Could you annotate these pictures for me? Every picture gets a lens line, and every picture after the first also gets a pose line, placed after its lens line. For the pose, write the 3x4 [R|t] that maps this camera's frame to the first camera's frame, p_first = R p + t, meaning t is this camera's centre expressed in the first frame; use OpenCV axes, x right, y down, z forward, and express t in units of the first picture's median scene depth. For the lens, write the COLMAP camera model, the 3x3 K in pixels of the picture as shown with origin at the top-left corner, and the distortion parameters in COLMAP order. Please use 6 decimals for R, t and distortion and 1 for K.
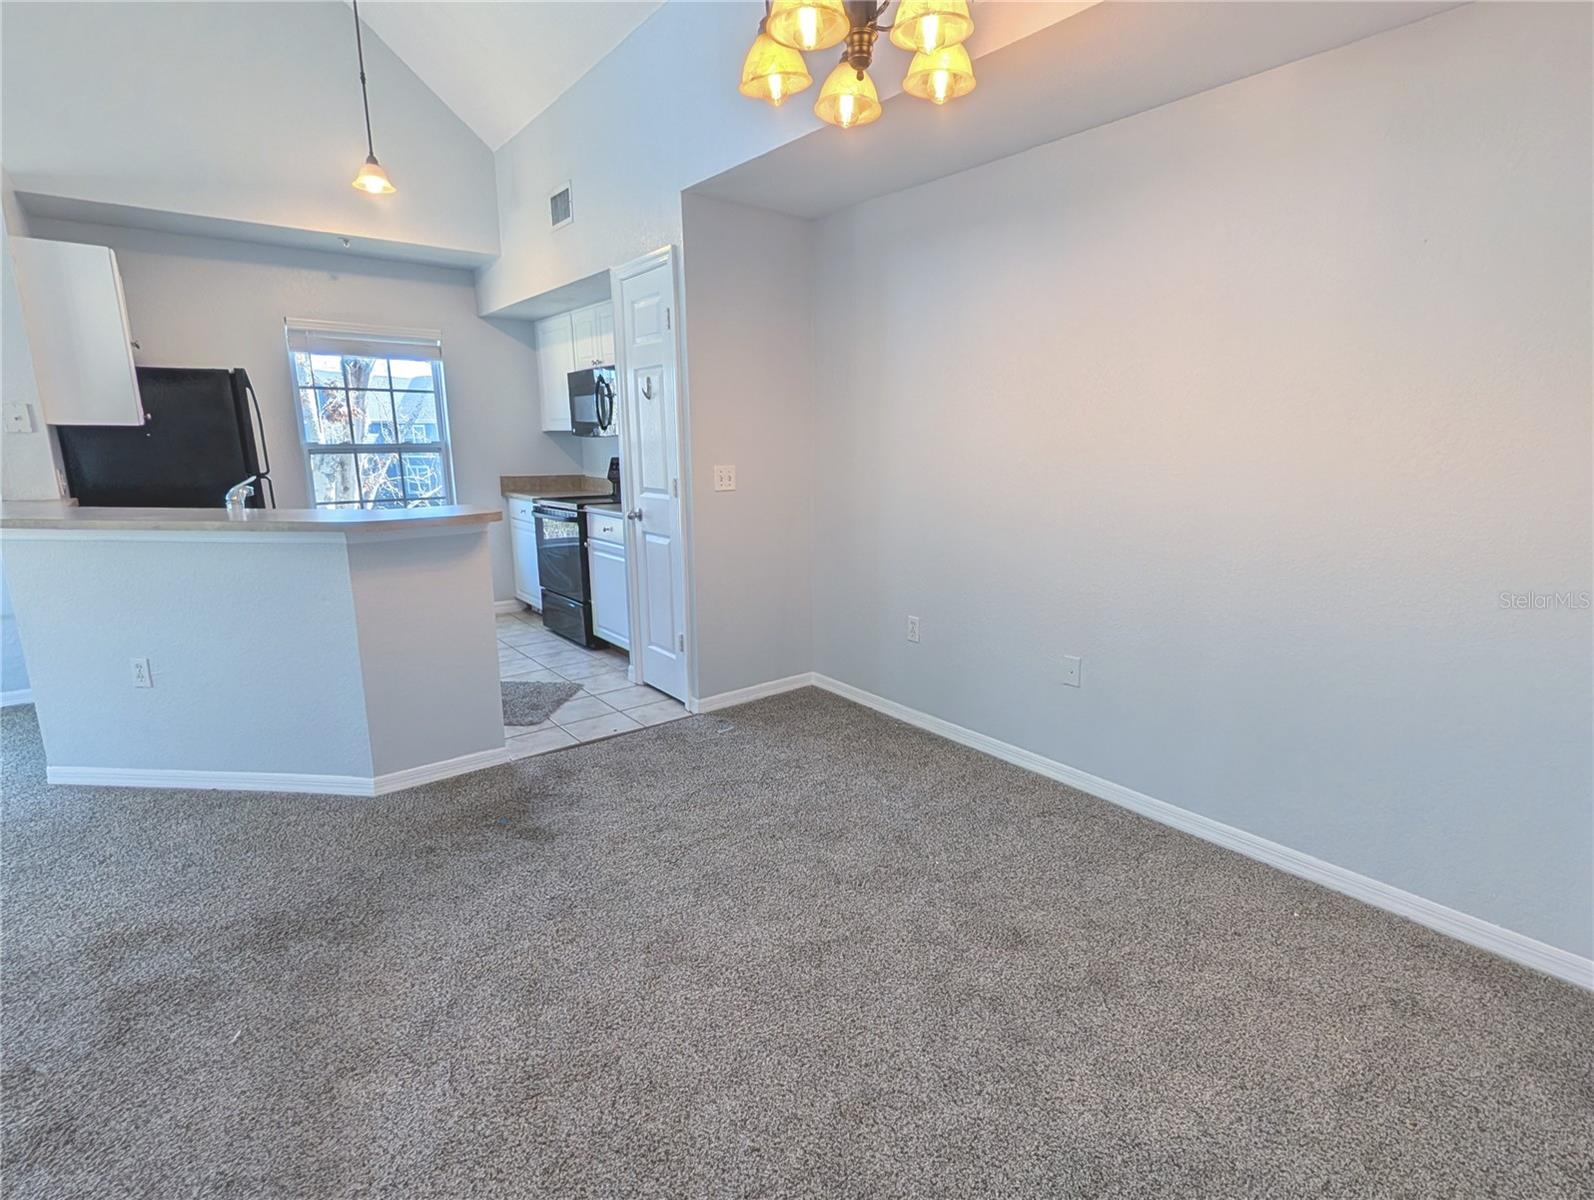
lens RADIAL K [[771.3, 0, 801.5], [0, 771.3, 621.1], [0, 0, 1]] dist [0.003545, 0.000572]
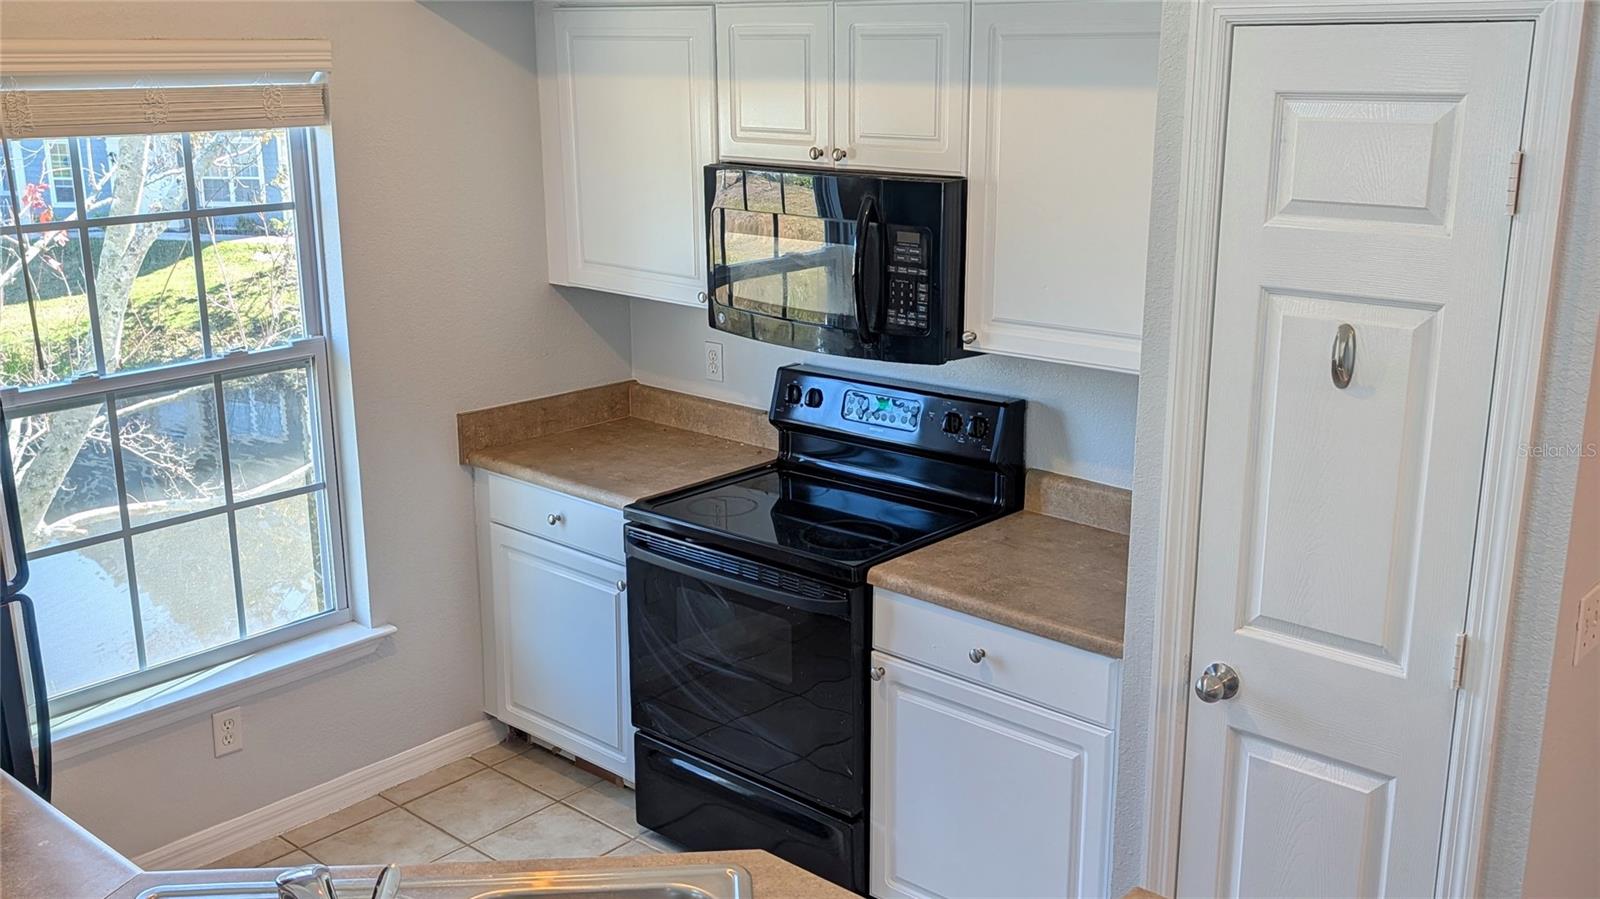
lens RADIAL K [[1526.1, 0, 800.0], [0, 1526.1, 449.5], [0, 0, 1]] dist [0.014013, 0.004982]
pose [[0.987099, -0.047548, 0.152885, -0.380978], [0.043486, 0.998609, 0.029803, -0.207285], [-0.154090, -0.022770, 0.987794, 0.267178]]
